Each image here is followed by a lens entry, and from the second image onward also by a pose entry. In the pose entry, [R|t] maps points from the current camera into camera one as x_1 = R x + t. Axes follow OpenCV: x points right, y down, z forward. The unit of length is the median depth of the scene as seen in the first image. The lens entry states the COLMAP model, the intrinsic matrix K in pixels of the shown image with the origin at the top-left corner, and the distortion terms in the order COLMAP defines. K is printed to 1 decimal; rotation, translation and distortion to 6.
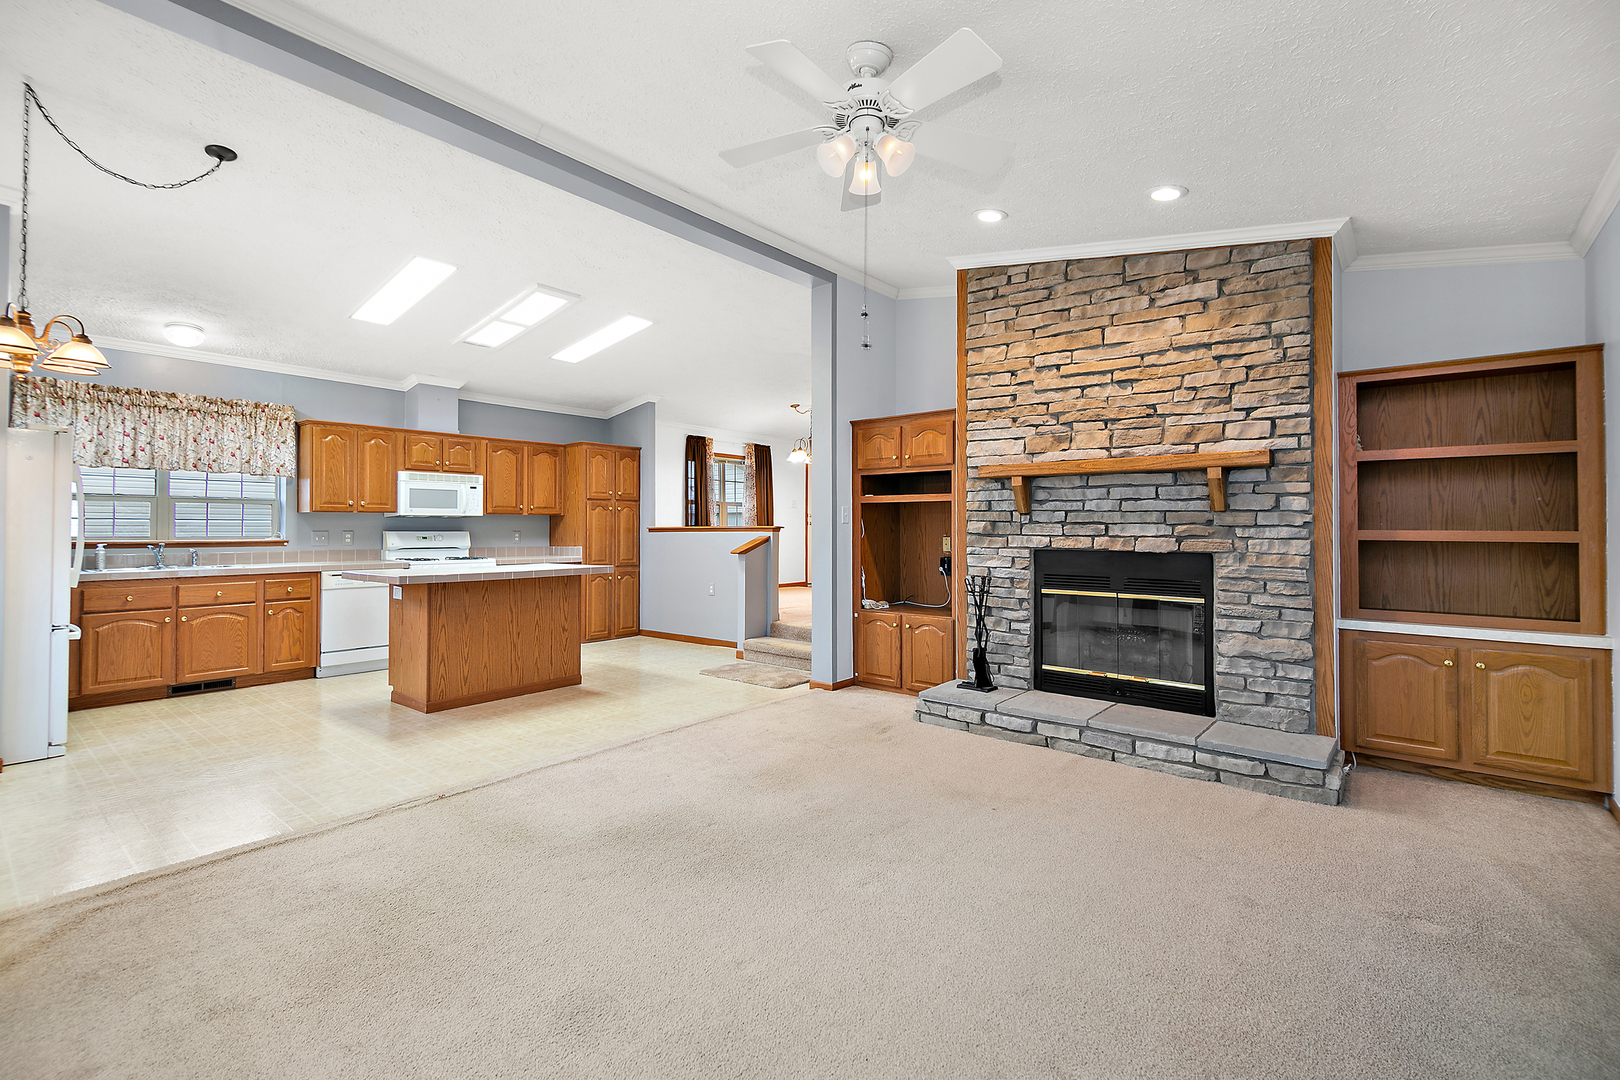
lens RADIAL K [[717.5, 0, 814.2], [0, 717.5, 525.6], [0, 0, 1]] dist [0.014452, -0.000508]
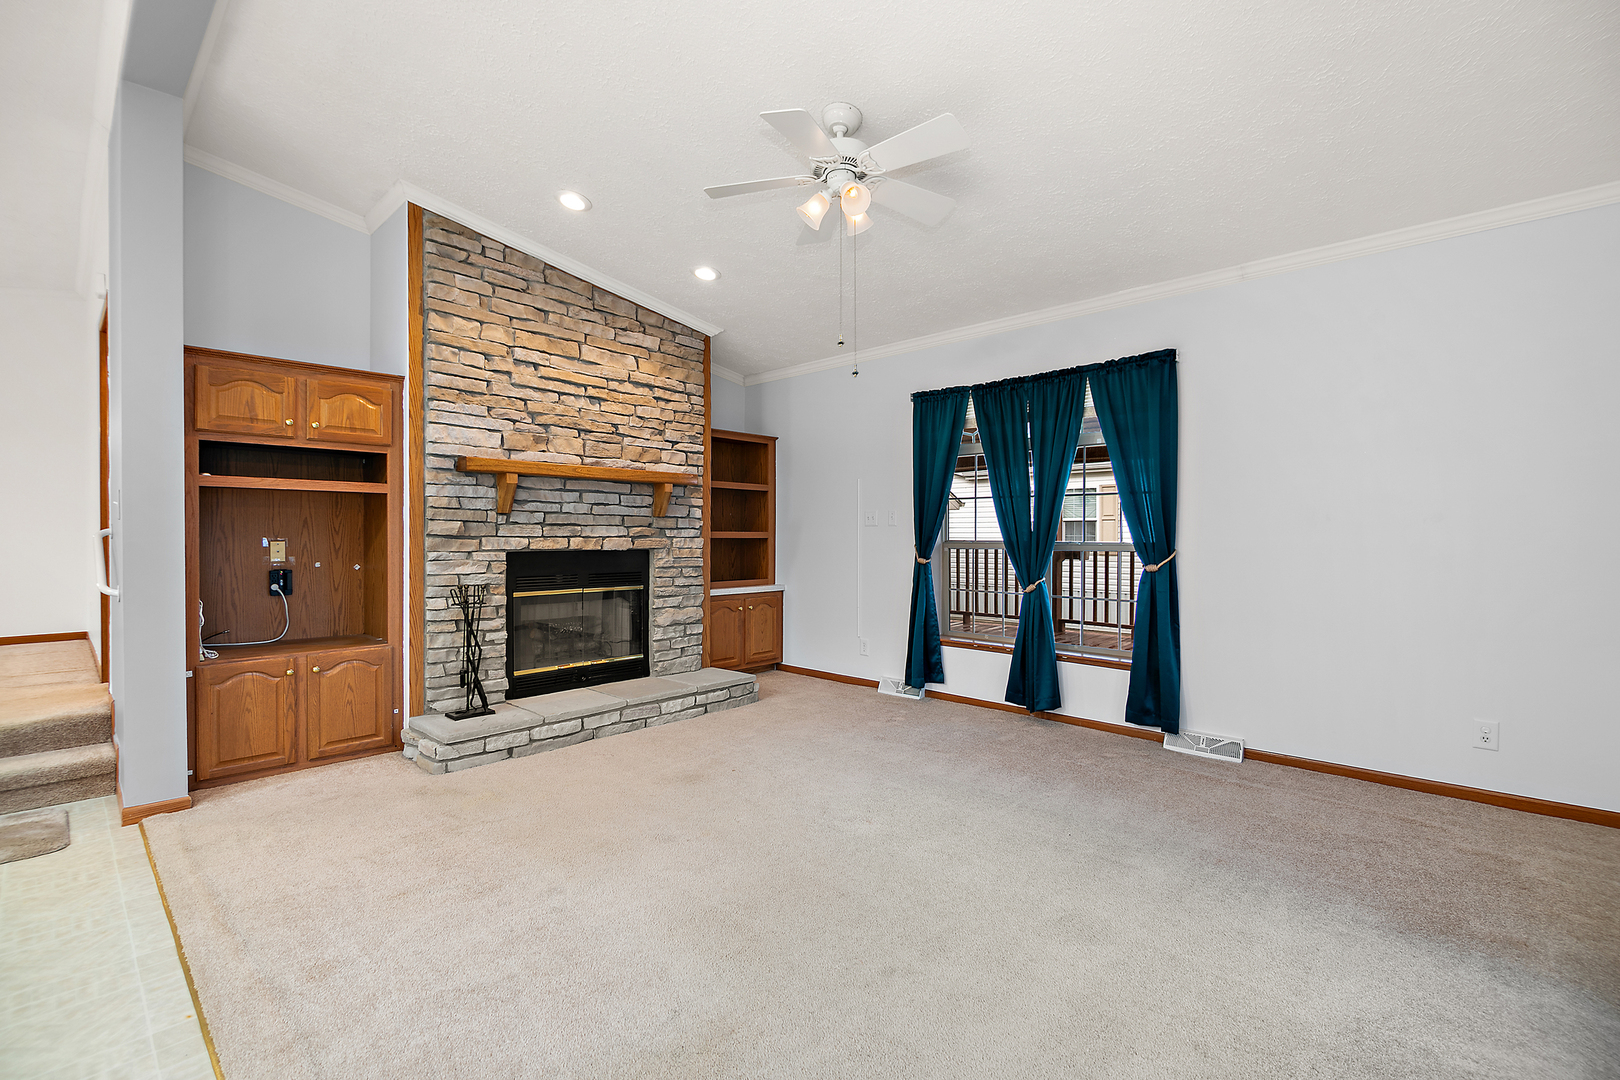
lens RADIAL K [[717.5, 0, 811.4], [0, 717.5, 542.8], [0, 0, 1]] dist [0.014452, -0.000508]
pose [[0.068271, -0.015238, 0.997550, -0.647438], [-0.005881, 0.999860, 0.015676, 0.004494], [-0.997649, -0.006937, 0.068172, 0.574806]]
